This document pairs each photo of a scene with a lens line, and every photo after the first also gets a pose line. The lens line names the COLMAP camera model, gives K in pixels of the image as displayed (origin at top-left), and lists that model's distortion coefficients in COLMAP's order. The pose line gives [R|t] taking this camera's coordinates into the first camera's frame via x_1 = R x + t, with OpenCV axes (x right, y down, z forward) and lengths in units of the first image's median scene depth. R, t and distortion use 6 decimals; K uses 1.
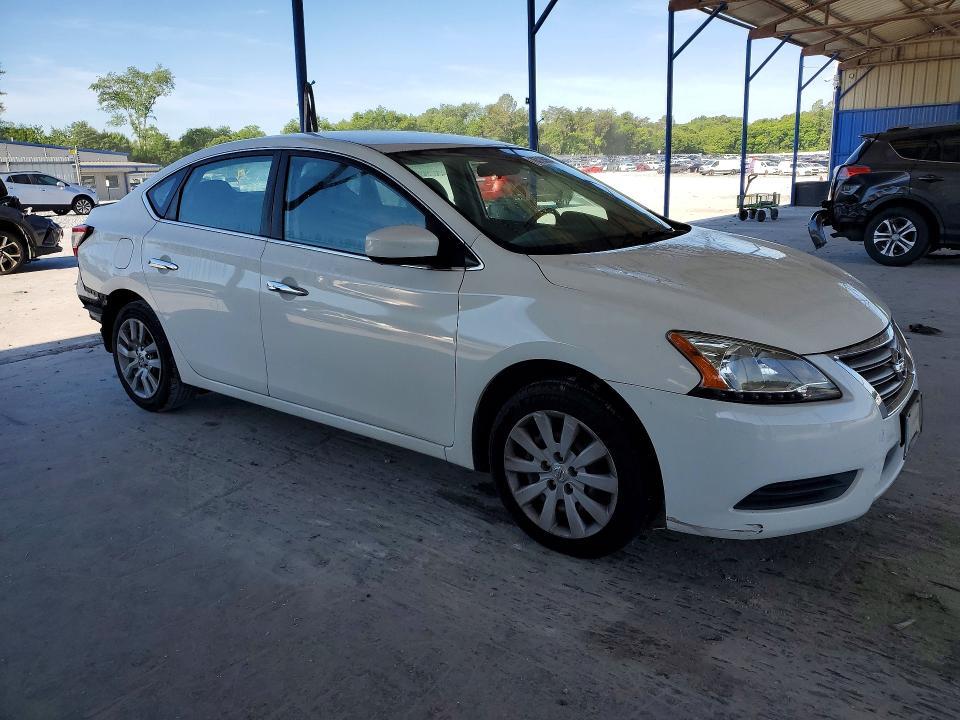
lens RADIAL K [[789.0, 0, 491.7], [0, 789.0, 361.6], [0, 0, 1]] dist [0.001277, 0.002674]
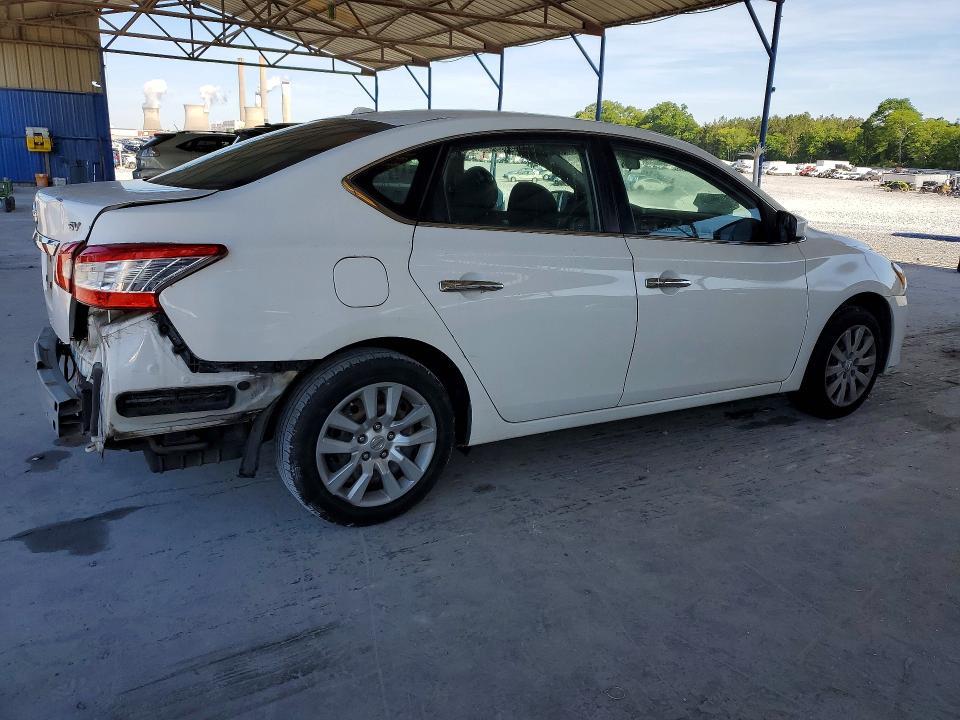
lens RADIAL K [[789.0, 0, 491.7], [0, 789.0, 361.6], [0, 0, 1]] dist [0.001277, 0.002674]
pose [[0.310343, -0.200358, 0.929271, -1.301133], [0.183692, 0.971752, 0.148171, -0.188924], [-0.932708, 0.124716, 0.338380, 0.915773]]
